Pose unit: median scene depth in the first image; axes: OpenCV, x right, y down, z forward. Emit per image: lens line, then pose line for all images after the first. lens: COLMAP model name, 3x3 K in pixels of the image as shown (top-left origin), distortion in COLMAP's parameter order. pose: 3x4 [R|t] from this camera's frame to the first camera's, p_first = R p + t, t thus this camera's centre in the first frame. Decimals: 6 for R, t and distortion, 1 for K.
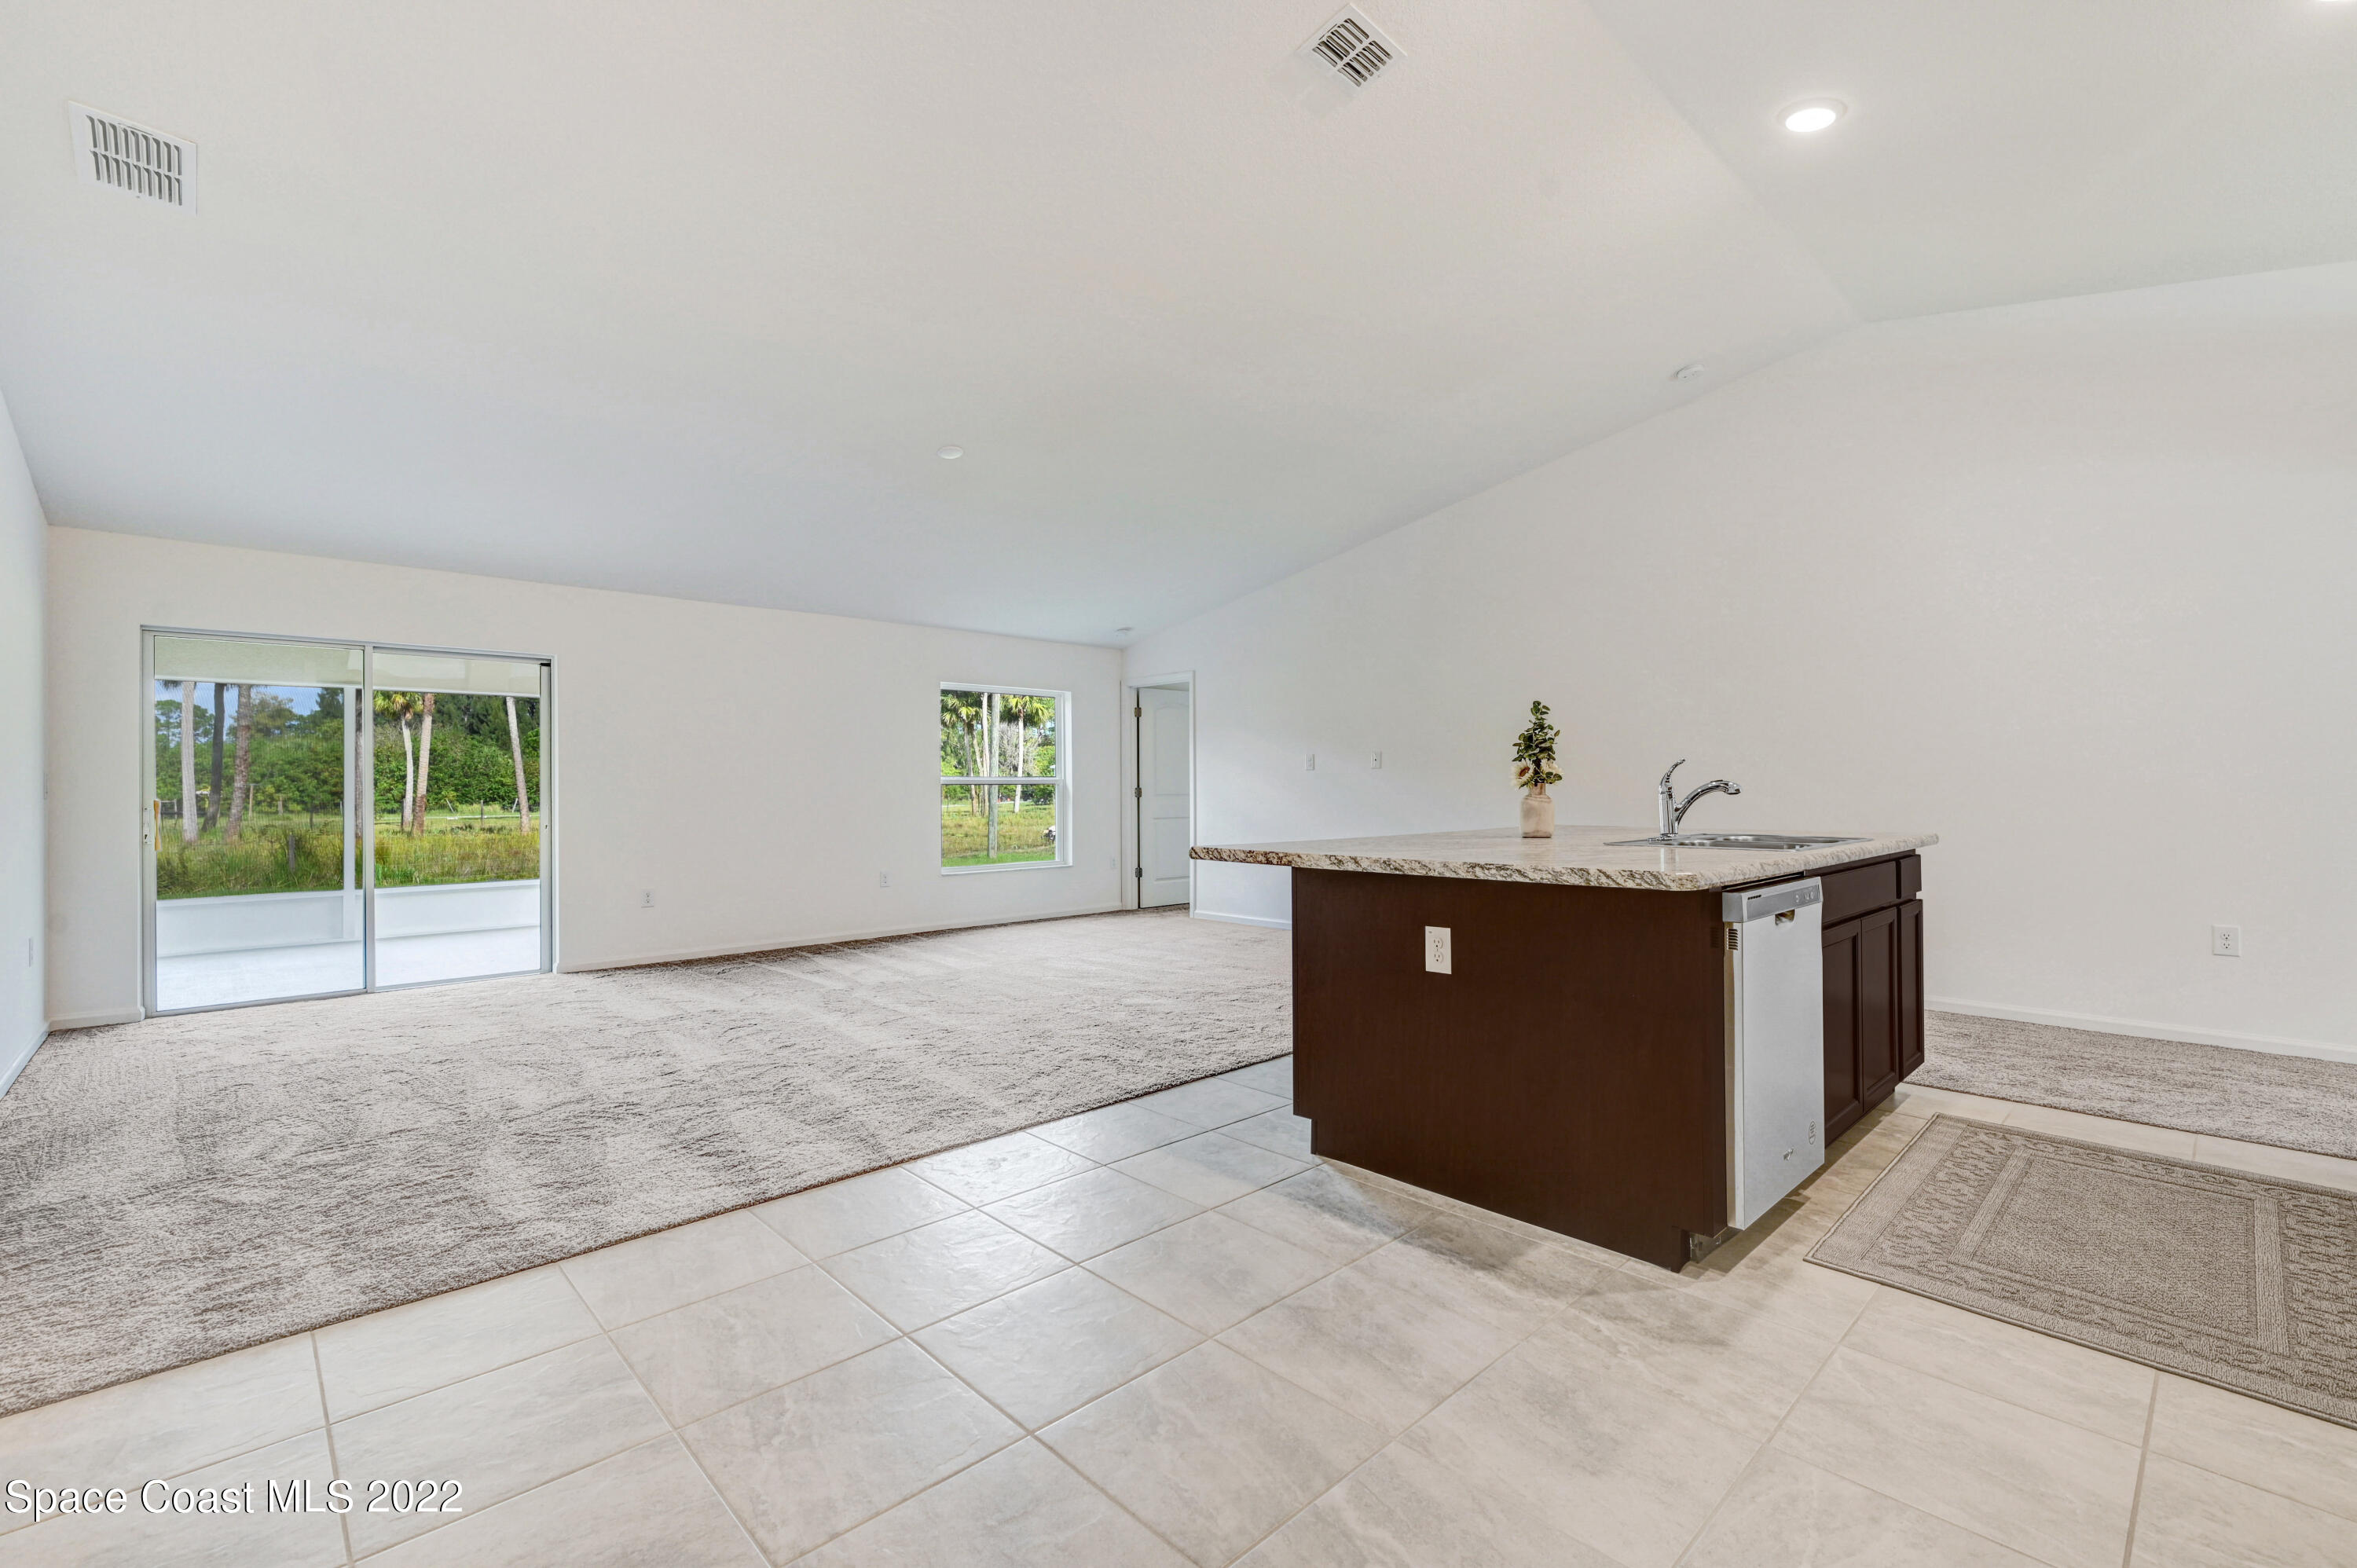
lens RADIAL K [[1013.7, 0, 1187.1], [0, 1013.7, 789.5], [0, 0, 1]] dist [-0.000072, 0.000378]
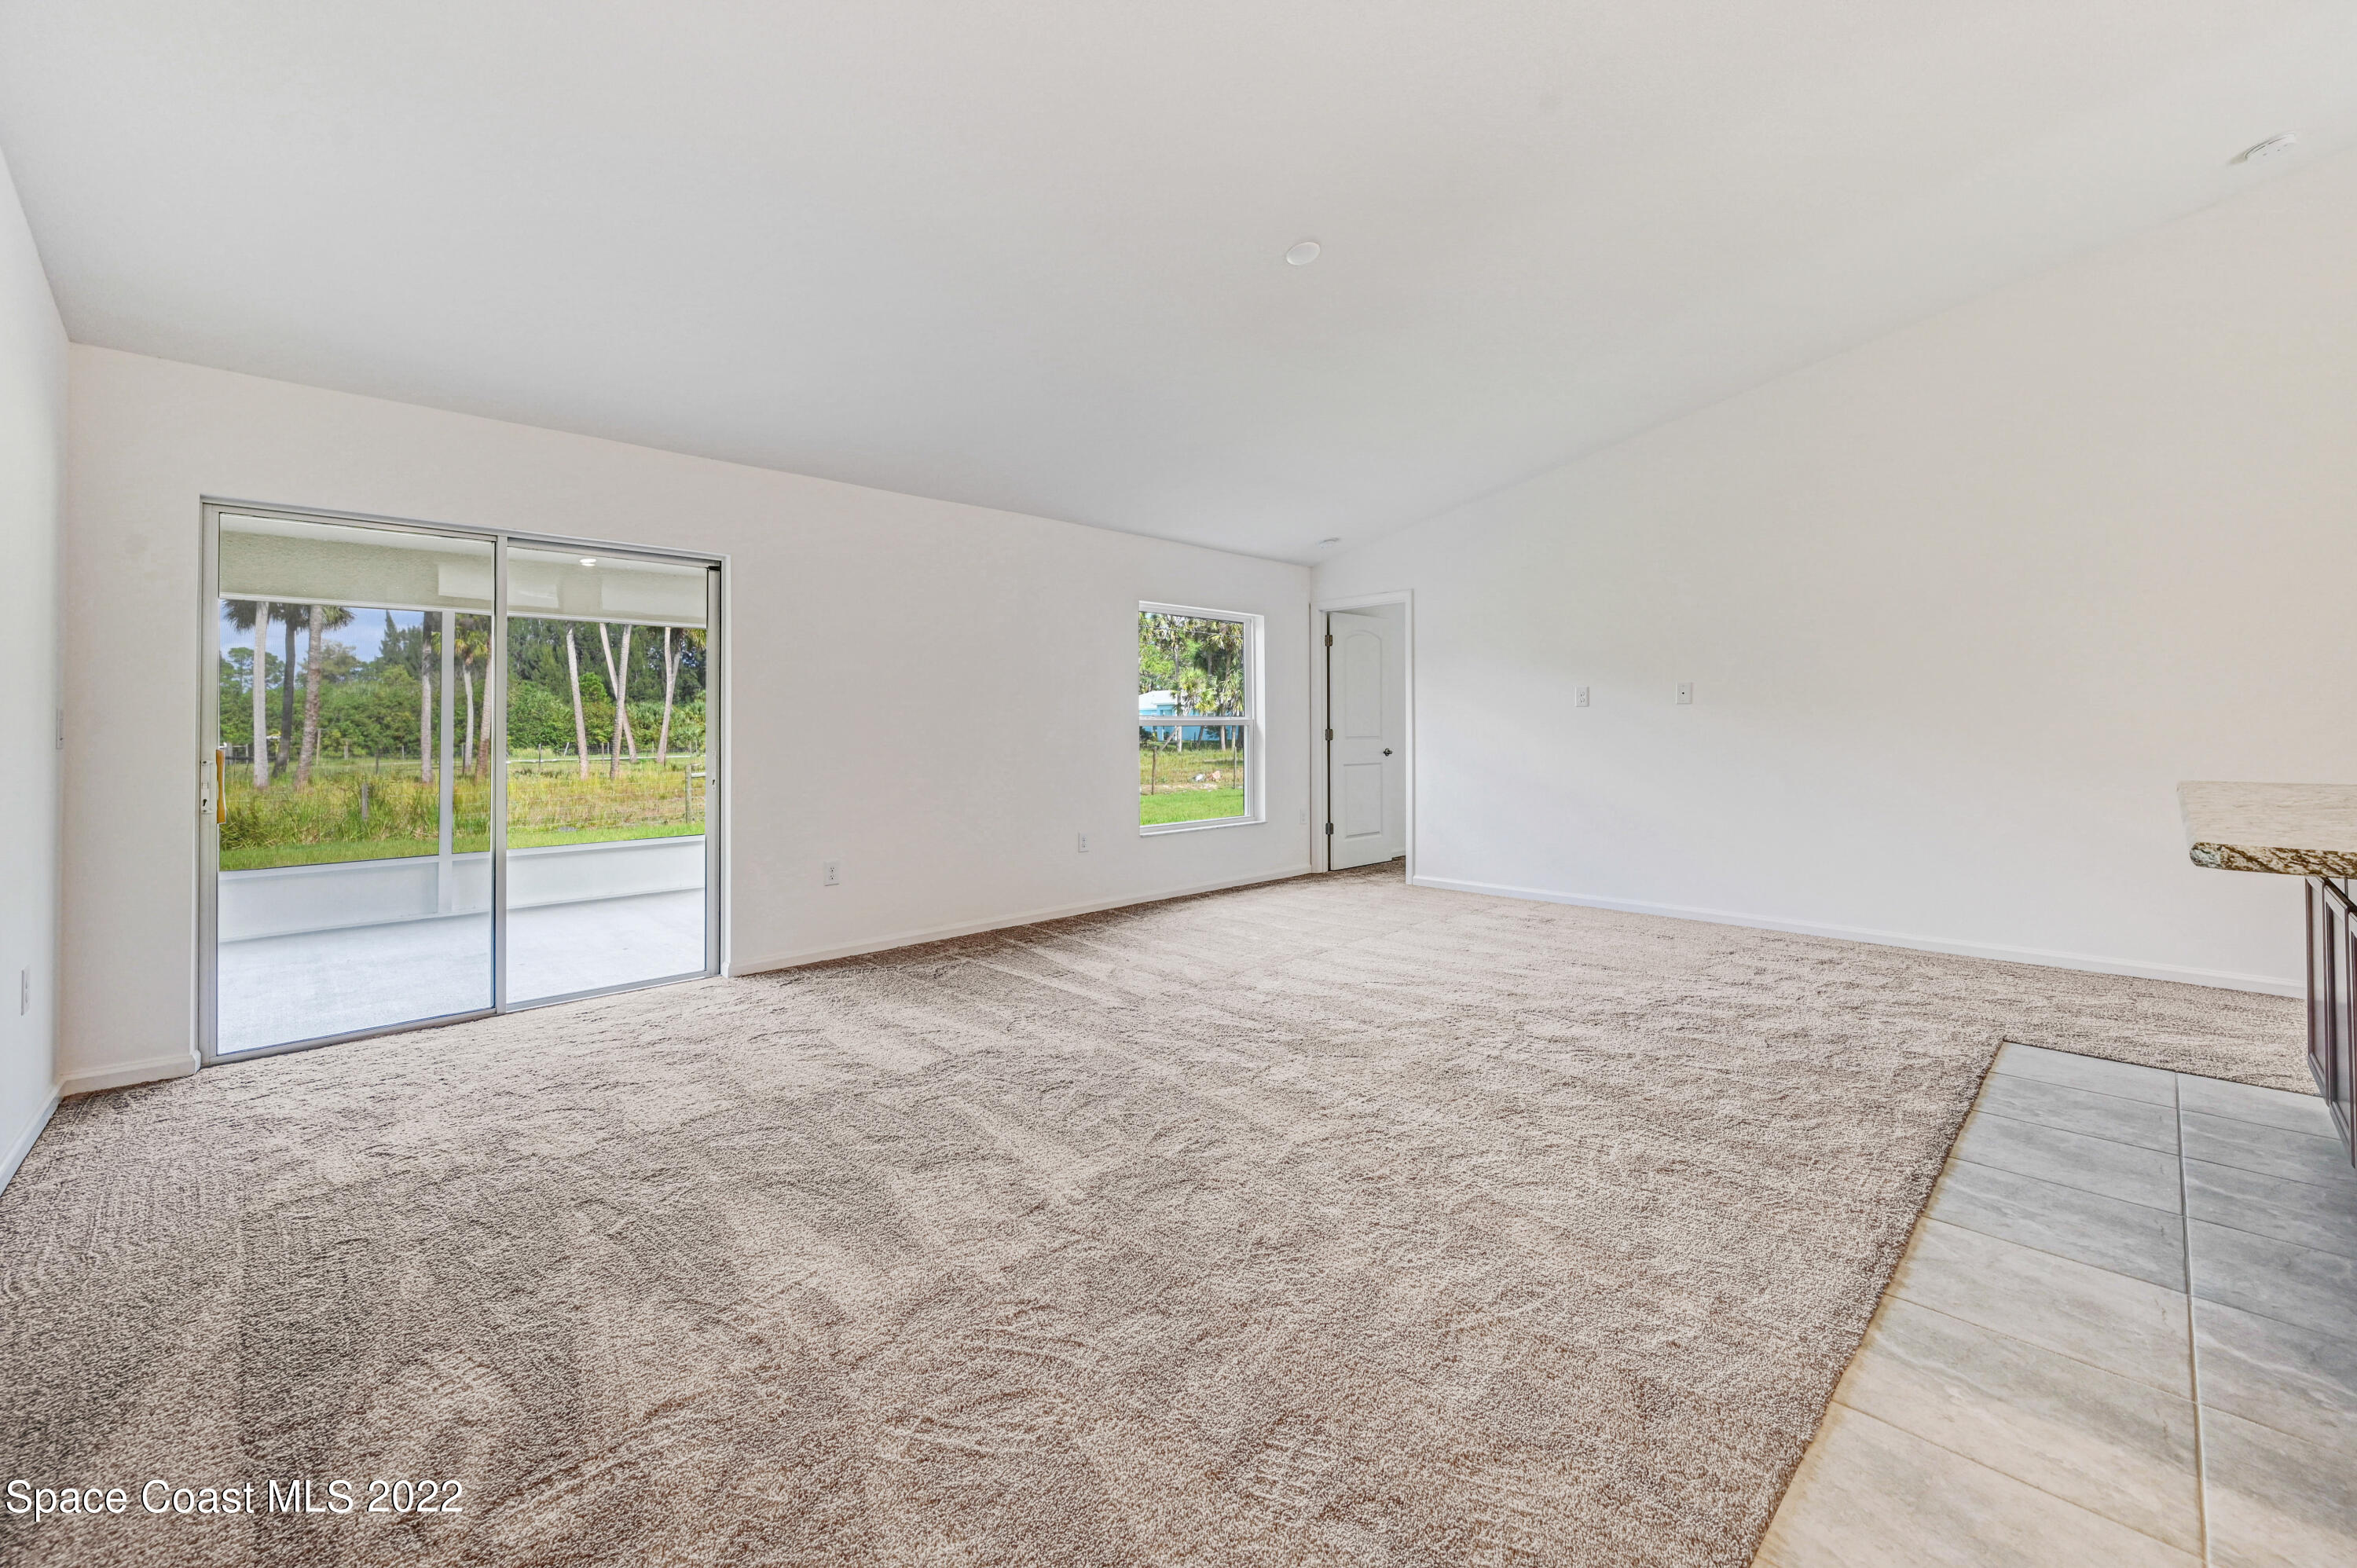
lens RADIAL K [[1011.1, 0, 1174.0], [0, 1011.1, 718.6], [0, 0, 1]] dist [-0.003142, -0.000320]
pose [[0.999155, -0.003450, -0.040945, -0.405951], [0.002916, 0.999910, -0.013079, 0.000247], [0.040986, 0.012948, 0.999076, 0.408270]]
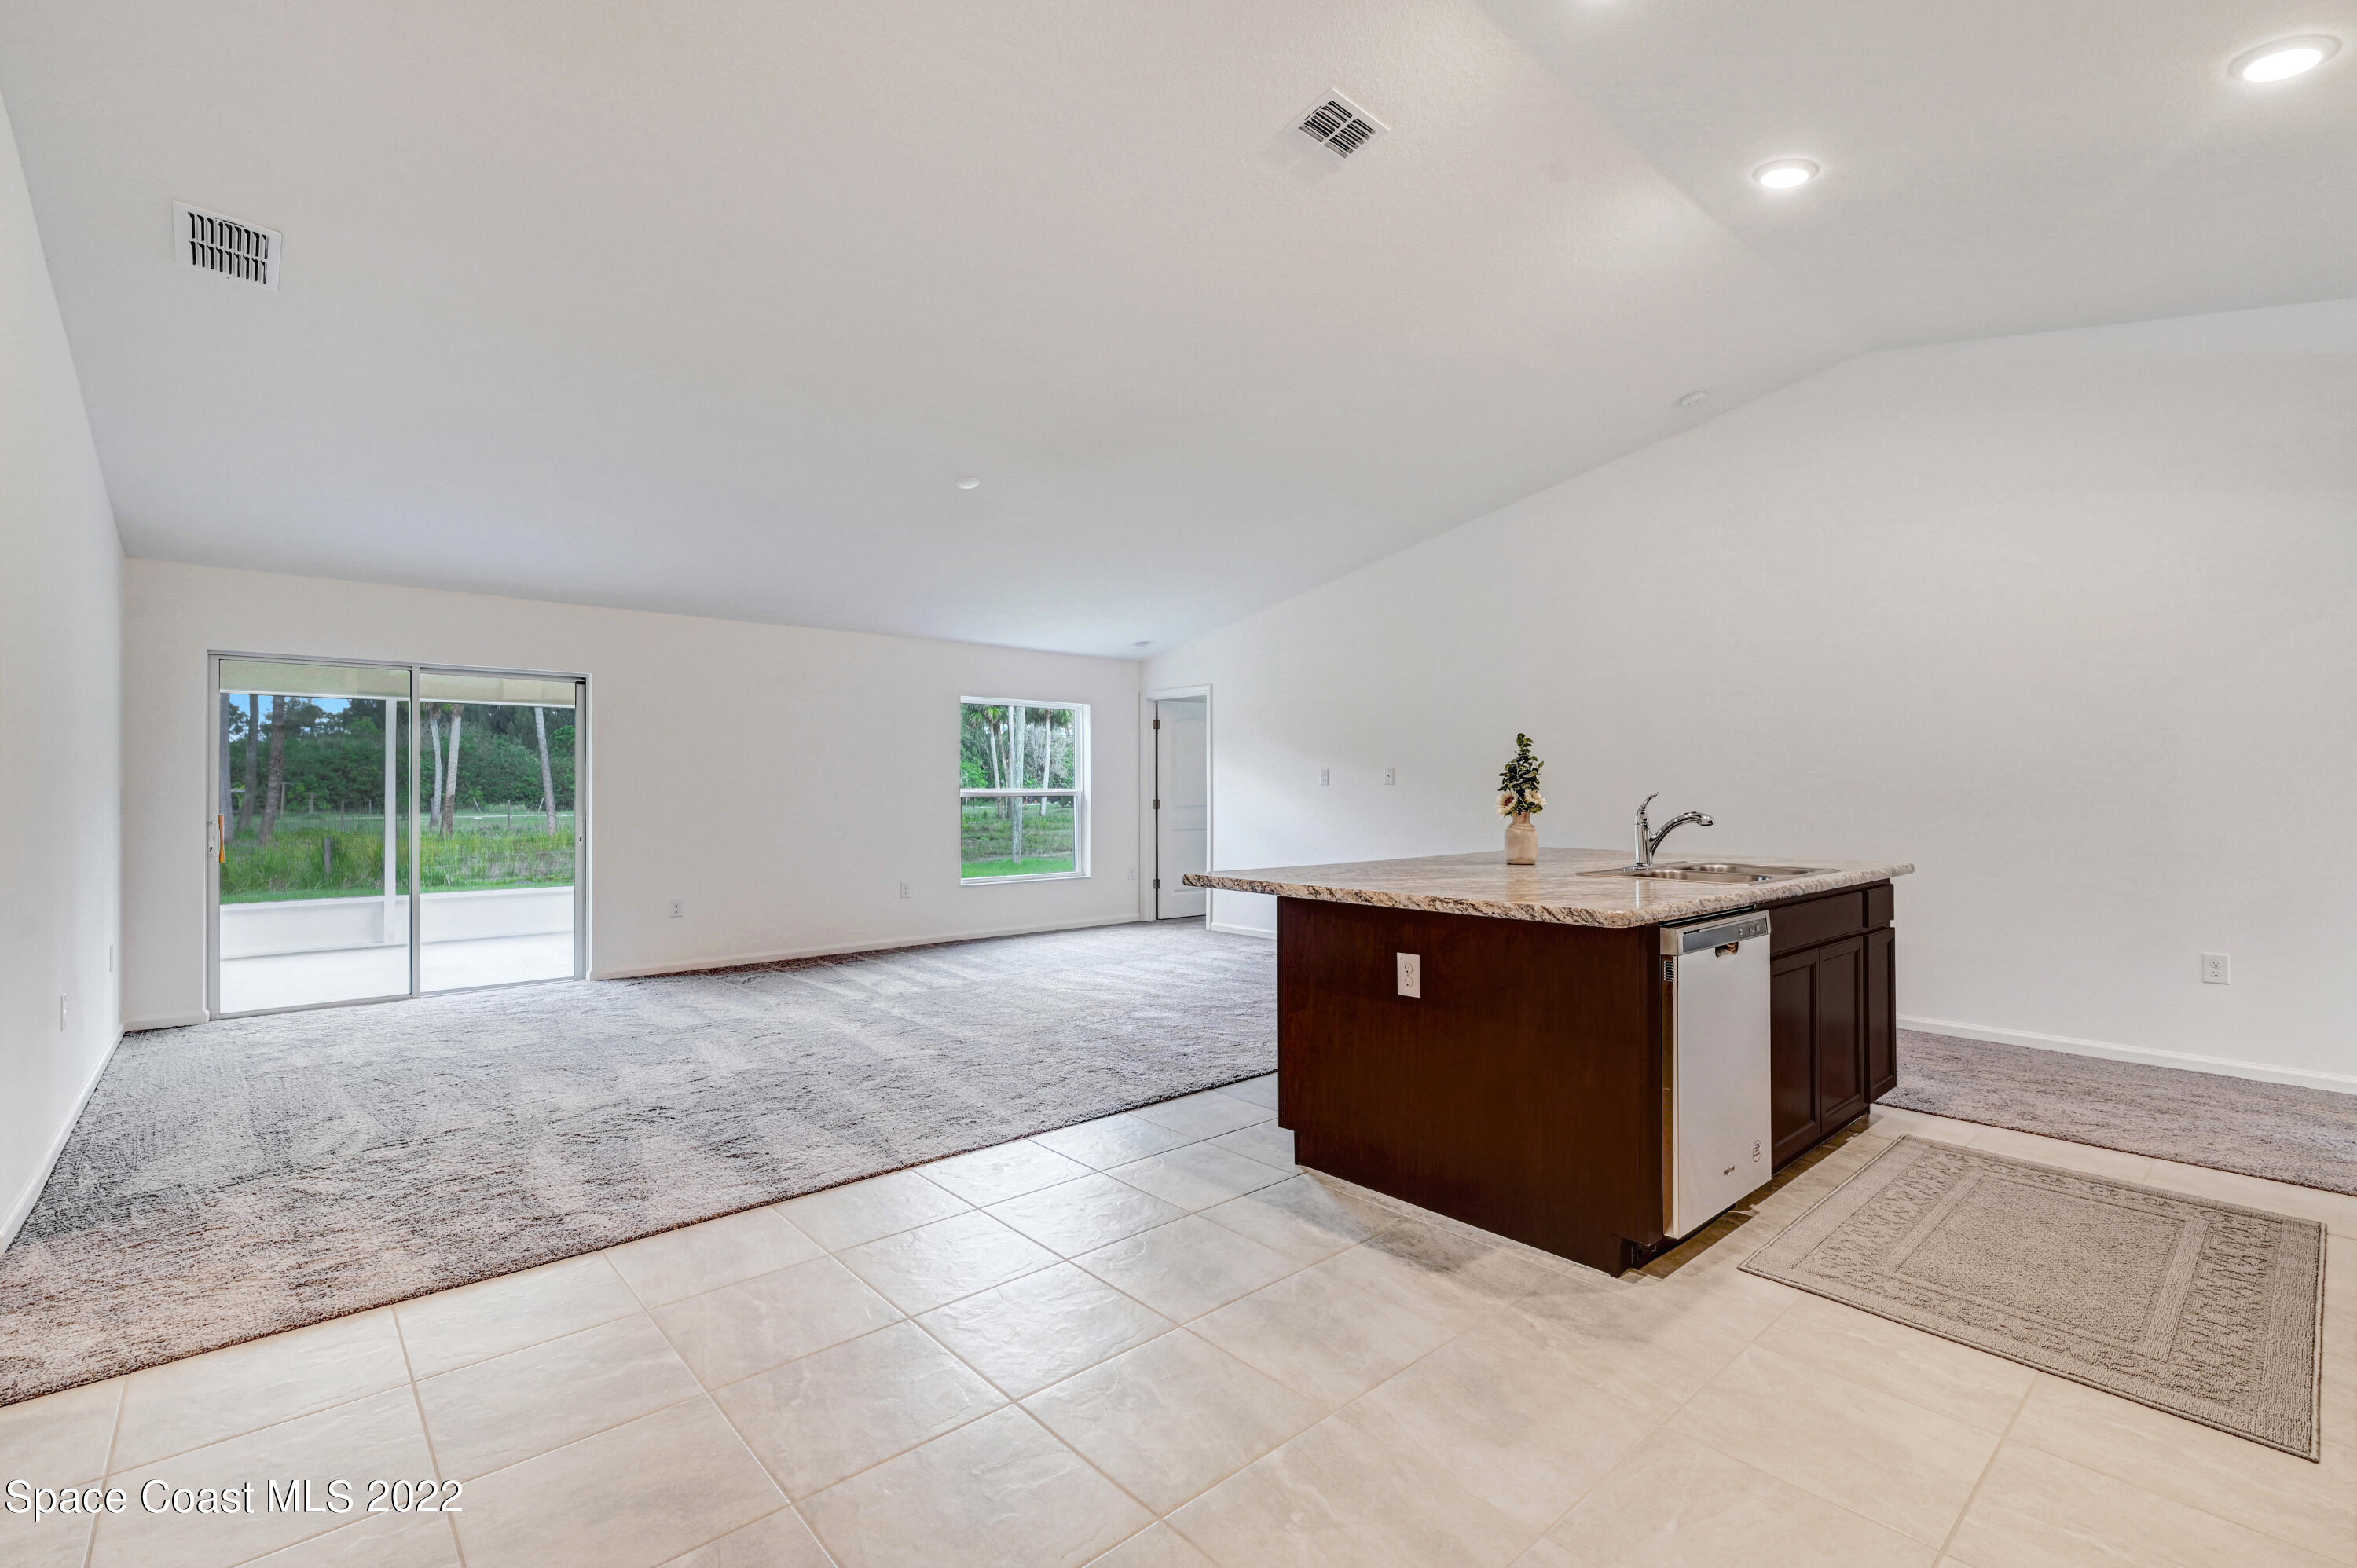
lens RADIAL K [[1043.3, 0, 1188.4], [0, 1043.3, 791.2], [0, 0, 1]] dist [0.001190, 0.000028]
pose [[0.999551, 0.004931, -0.029543, 0.031304], [-0.004920, 0.999988, 0.000469, -0.023858], [0.029545, -0.000324, 0.999563, -0.073319]]
